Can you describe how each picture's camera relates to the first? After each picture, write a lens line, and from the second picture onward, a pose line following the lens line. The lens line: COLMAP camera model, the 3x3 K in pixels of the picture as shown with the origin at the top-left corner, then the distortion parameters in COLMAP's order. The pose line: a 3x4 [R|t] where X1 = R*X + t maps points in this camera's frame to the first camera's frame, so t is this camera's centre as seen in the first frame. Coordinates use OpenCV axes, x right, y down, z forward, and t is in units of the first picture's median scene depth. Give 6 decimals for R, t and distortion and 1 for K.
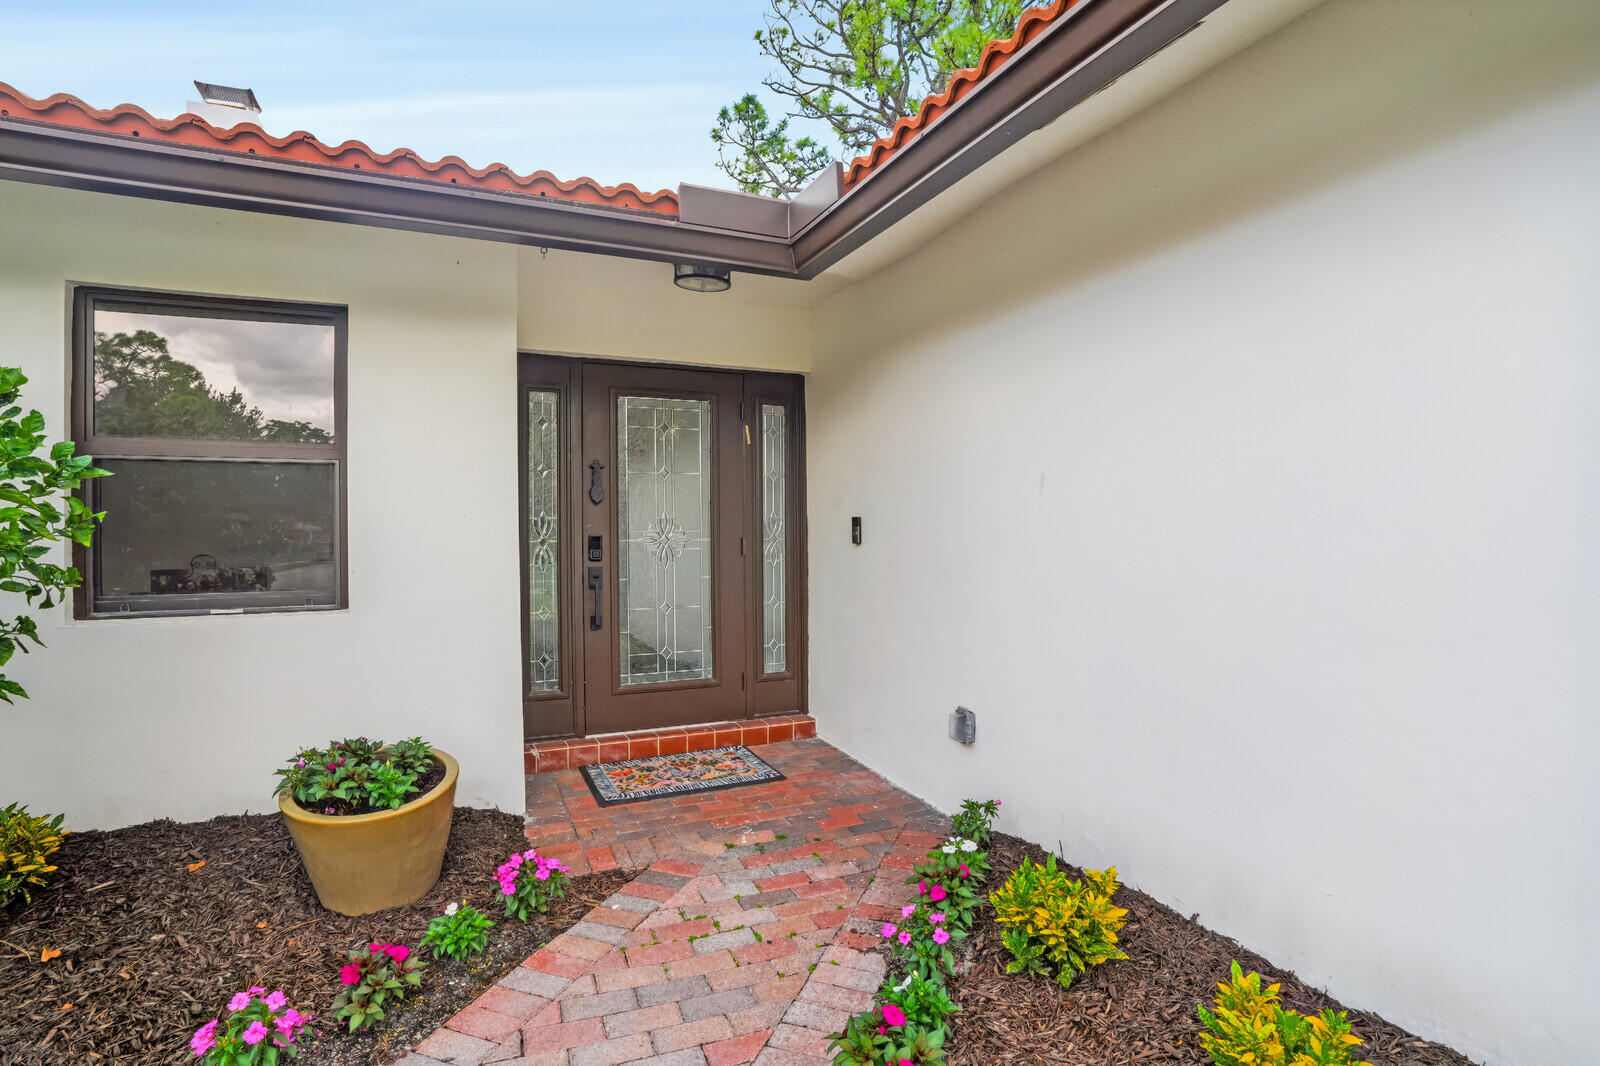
lens RADIAL K [[784.5, 0, 800.0], [0, 784.5, 533.0], [0, 0, 1]] dist [-0.061395, 0.000256]
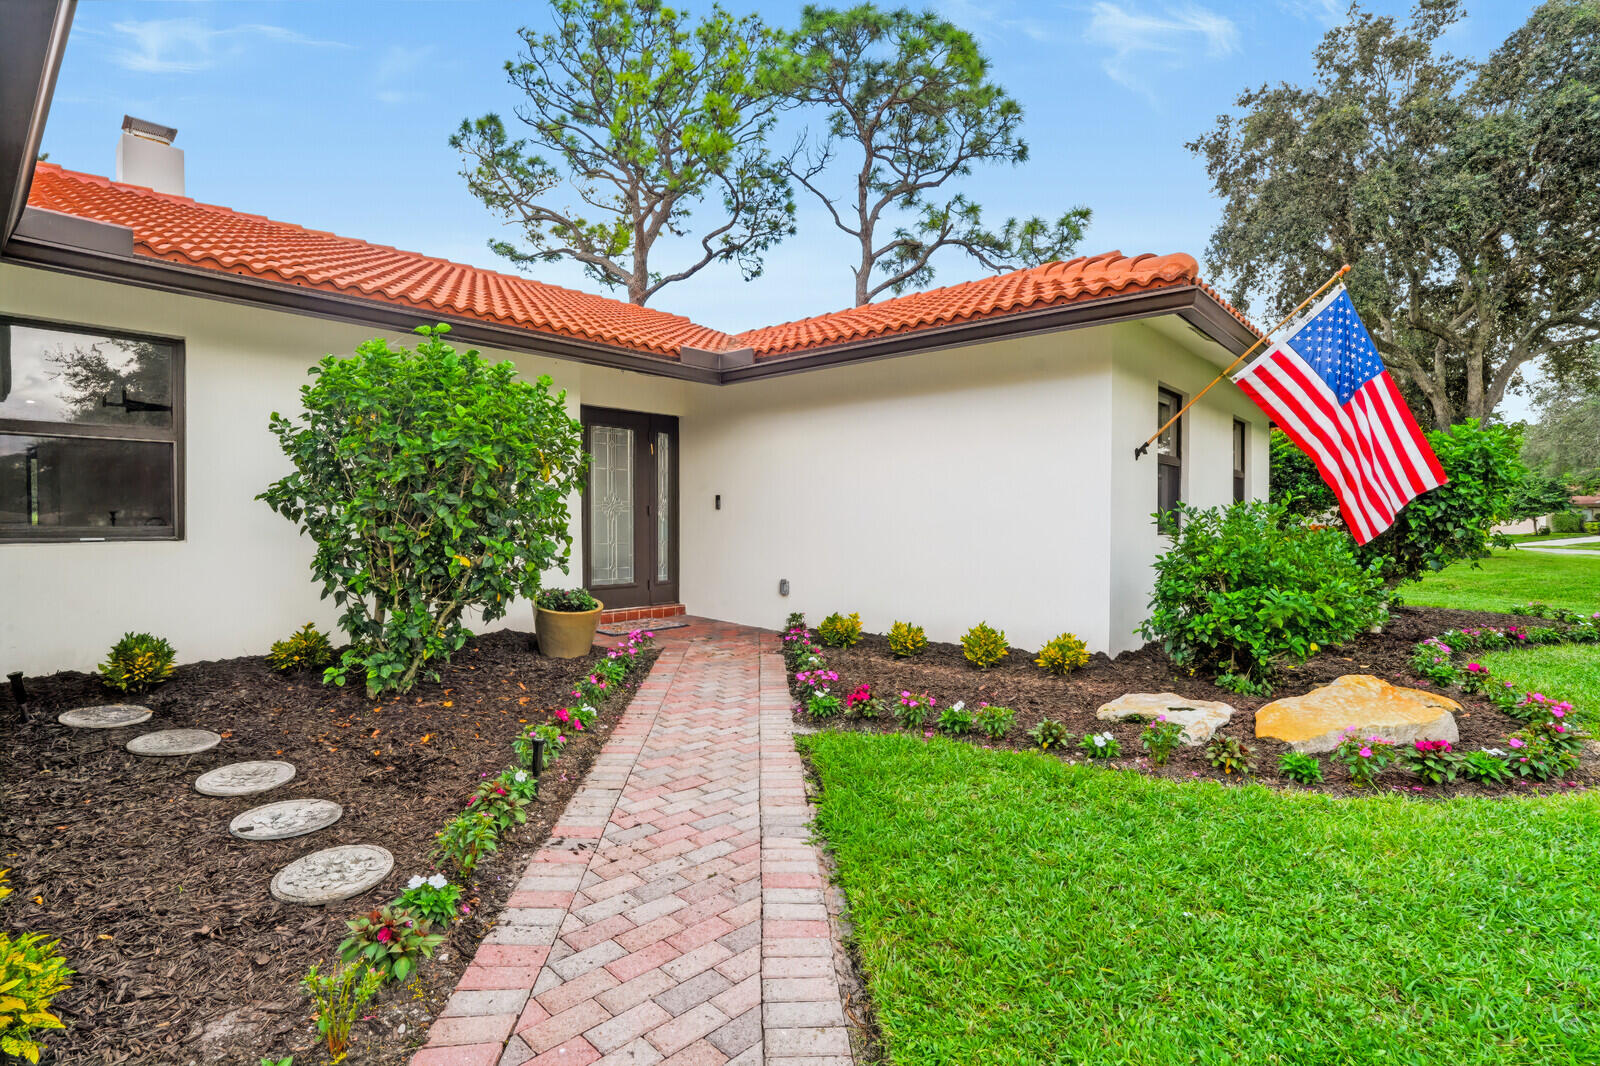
lens RADIAL K [[845.8, 0, 798.6], [0, 845.8, 510.5], [0, 0, 1]] dist [-0.029334, 0.002723]
pose [[0.906904, 0.013212, 0.421131, -0.567905], [-0.006957, 0.999842, -0.016385, 0.046010], [-0.421281, 0.011929, 0.906852, -0.901312]]
